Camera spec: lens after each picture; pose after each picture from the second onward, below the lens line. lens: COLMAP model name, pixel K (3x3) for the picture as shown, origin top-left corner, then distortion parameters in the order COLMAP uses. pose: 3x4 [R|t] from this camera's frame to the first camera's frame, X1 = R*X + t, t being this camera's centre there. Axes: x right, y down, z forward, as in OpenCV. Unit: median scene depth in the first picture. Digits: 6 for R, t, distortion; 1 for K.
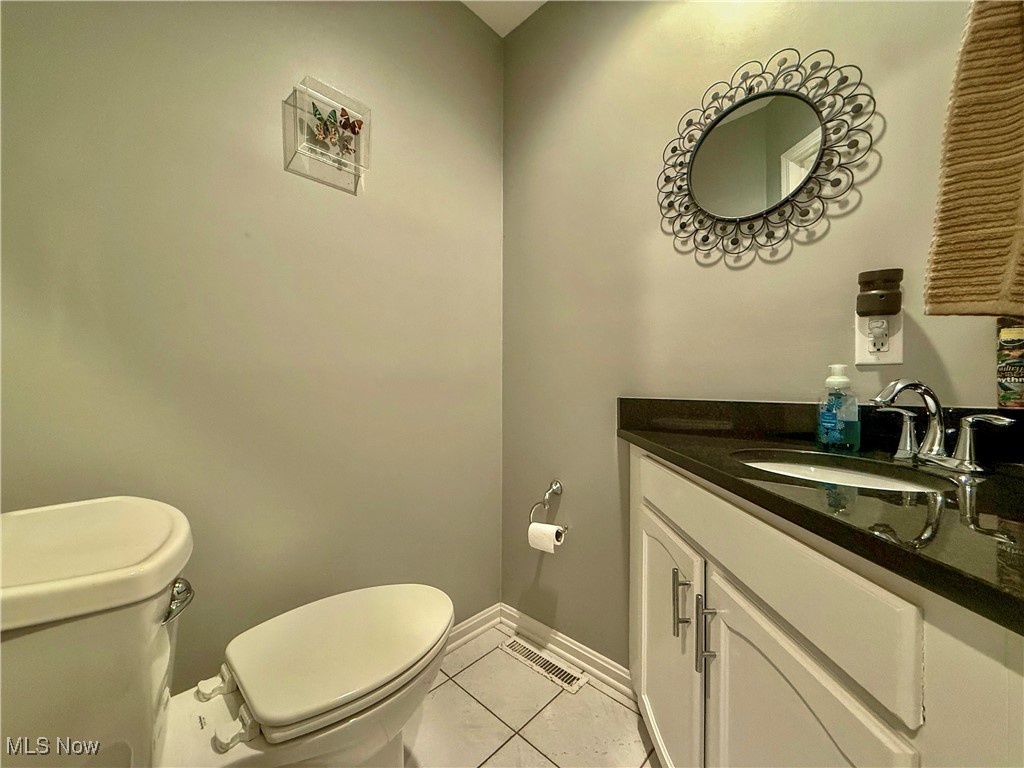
lens RADIAL K [[407.5, 0, 511.9], [0, 407.5, 383.9], [0, 0, 1]] dist [-0.003190, -0.000226]
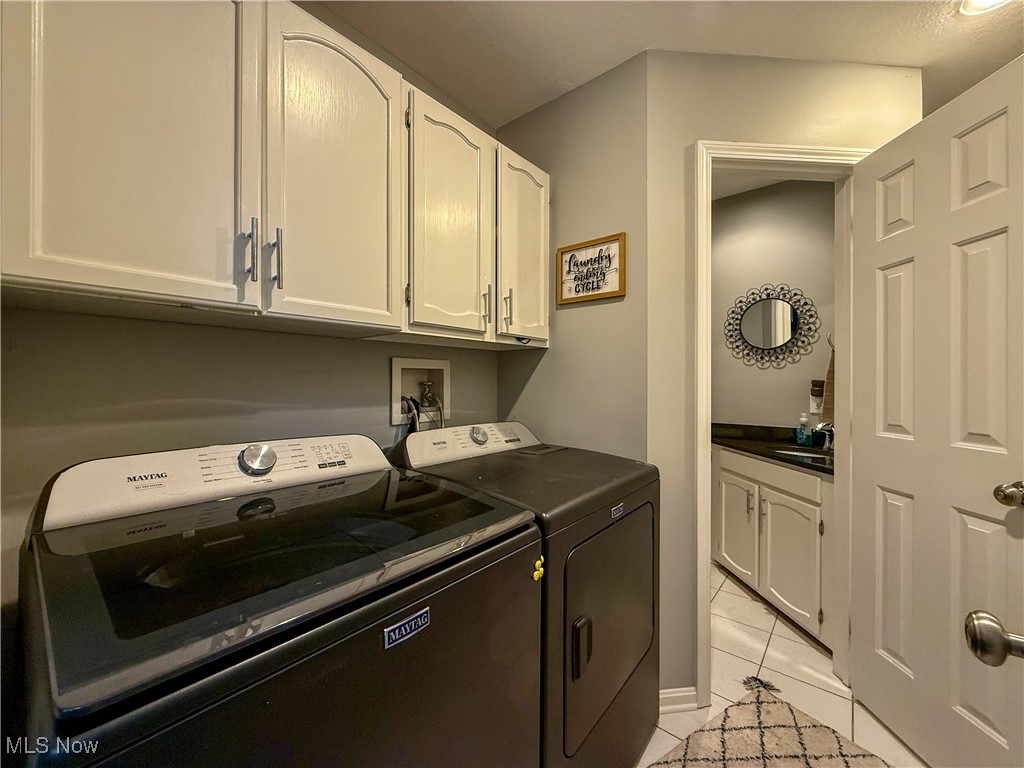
lens RADIAL K [[407.5, 0, 512.2], [0, 407.5, 383.3], [0, 0, 1]] dist [-0.003190, -0.000226]
pose [[0.998144, -0.003635, 0.060788, -1.149051], [0.003529, 0.999992, 0.001855, -0.234651], [-0.060794, -0.001637, 0.998149, -1.399253]]
